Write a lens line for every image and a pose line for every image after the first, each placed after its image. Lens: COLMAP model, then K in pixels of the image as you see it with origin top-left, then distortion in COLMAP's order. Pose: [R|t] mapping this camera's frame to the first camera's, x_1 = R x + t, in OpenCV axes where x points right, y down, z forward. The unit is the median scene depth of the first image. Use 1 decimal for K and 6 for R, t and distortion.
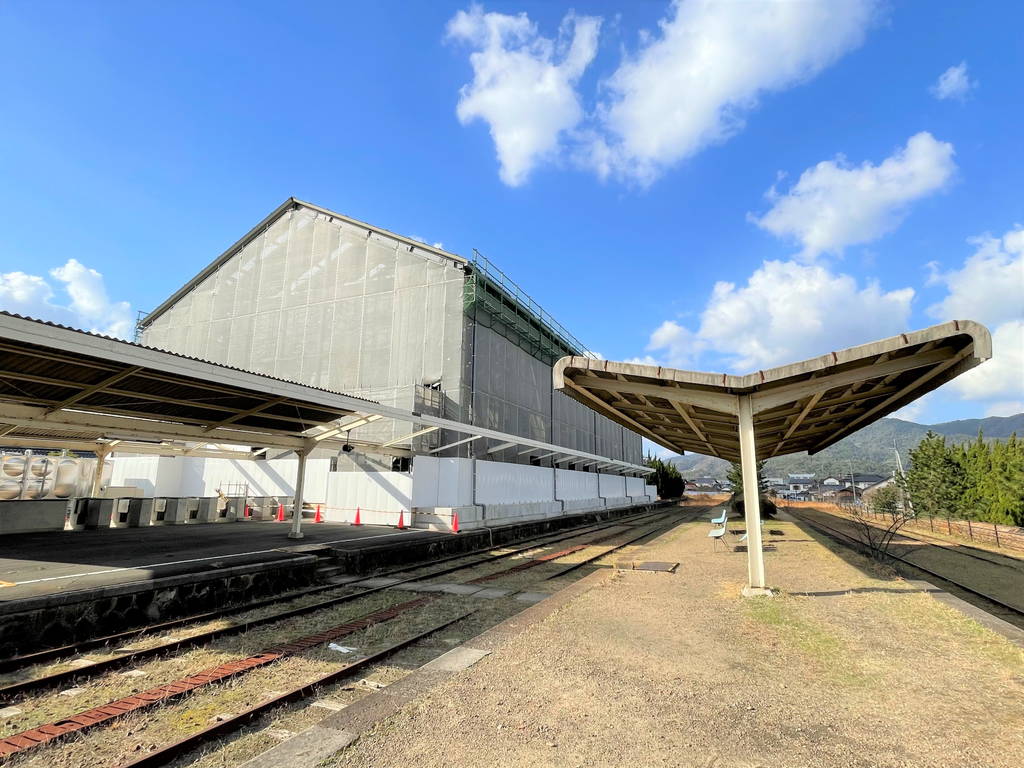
lens RADIAL K [[545.7, 0, 512.0], [0, 545.7, 384.0], [0, 0, 1]] dist [0.000241, 0.000224]
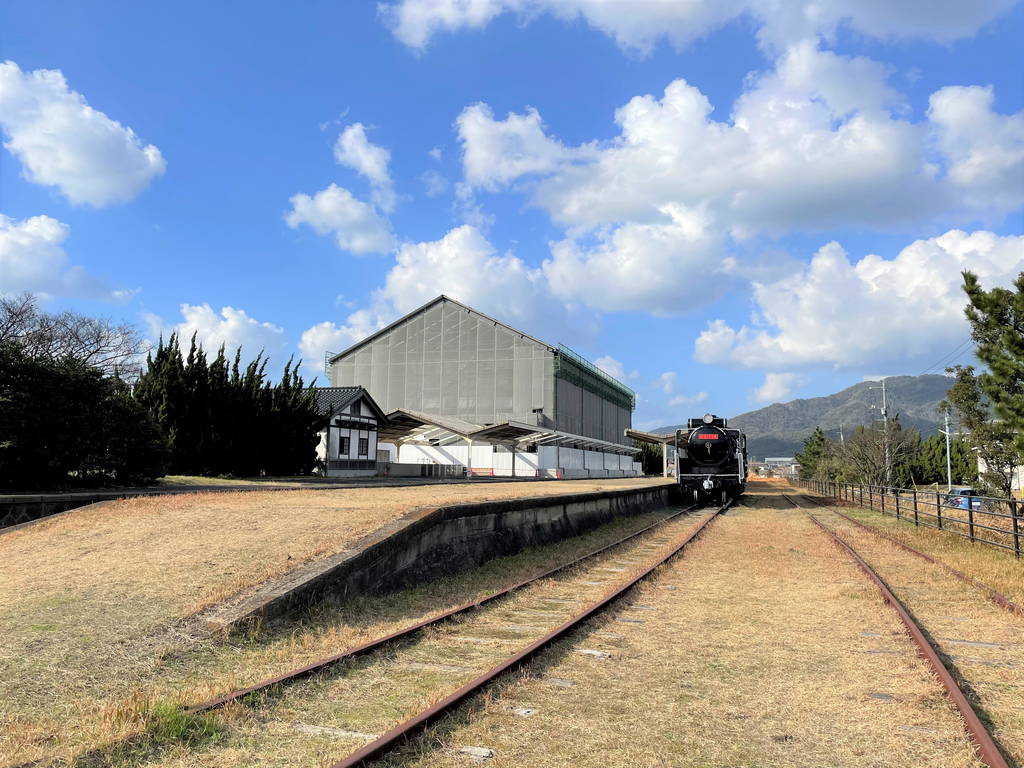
lens RADIAL K [[787.6, 0, 512.0], [0, 787.6, 384.0], [0, 0, 1]] dist [0.000118, -0.001651]
pose [[0.995283, 0.011021, 0.096385, -0.507379], [-0.018616, 0.996760, 0.078255, -0.312594], [-0.095210, -0.079681, 0.992263, -1.826855]]
